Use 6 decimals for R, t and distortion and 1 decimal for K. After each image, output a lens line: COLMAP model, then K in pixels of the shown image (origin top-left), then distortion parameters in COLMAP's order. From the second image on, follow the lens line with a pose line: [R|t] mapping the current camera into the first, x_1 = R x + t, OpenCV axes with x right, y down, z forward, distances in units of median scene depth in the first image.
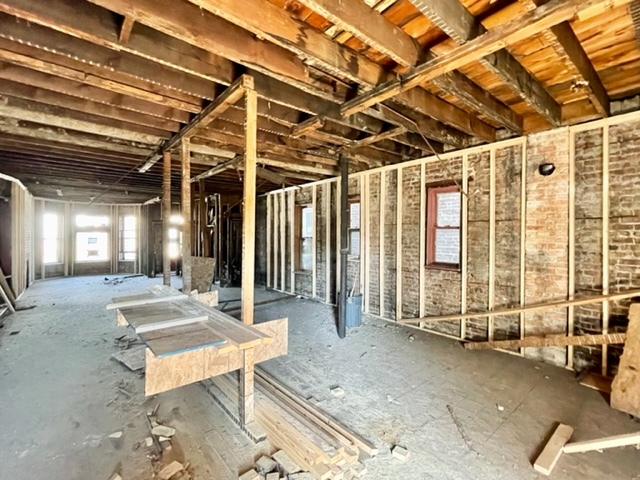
lens RADIAL K [[298.8, 0, 315.6], [0, 298.8, 236.5], [0, 0, 1]] dist [-0.000603, 0.001333]
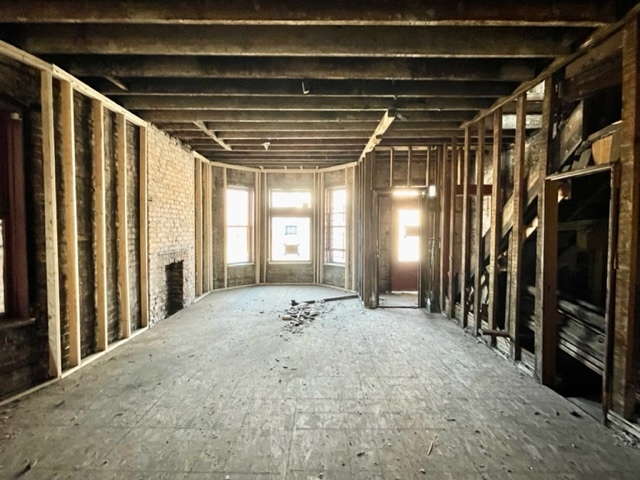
lens RADIAL K [[298.8, 0, 321.2], [0, 298.8, 238.1], [0, 0, 1]] dist [-0.000603, 0.001333]
pose [[0.775025, 0.027886, -0.631315, -0.294891], [-0.007490, 0.999361, 0.034948, 0.008633], [0.631886, -0.022357, 0.774739, 0.550981]]
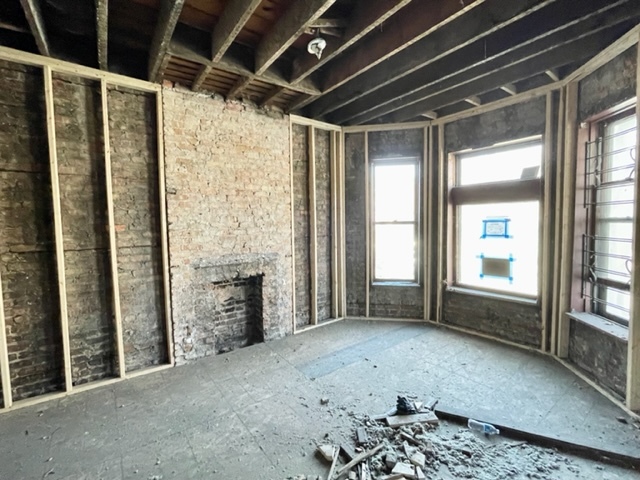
lens RADIAL K [[298.8, 0, 321.9], [0, 298.8, 236.2], [0, 0, 1]] dist [-0.000603, 0.001333]
pose [[-0.043982, 0.055189, -0.997507, -0.425939], [0.014213, 0.998406, 0.054612, 0.002631], [0.998931, -0.011775, -0.044696, 0.840568]]
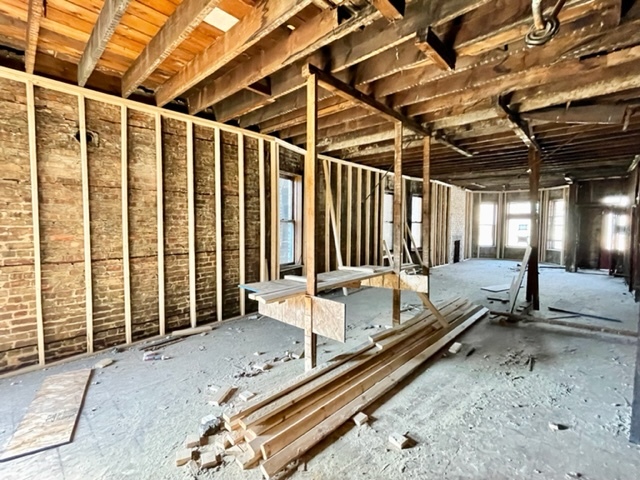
lens RADIAL K [[298.8, 0, 324.5], [0, 298.8, 236.3], [0, 0, 1]] dist [-0.000603, 0.001333]
pose [[0.146782, 0.047899, -0.988008, 0.172305], [-0.011932, 0.998840, 0.046651, 0.005128], [0.989097, 0.004941, 0.147184, 0.177832]]
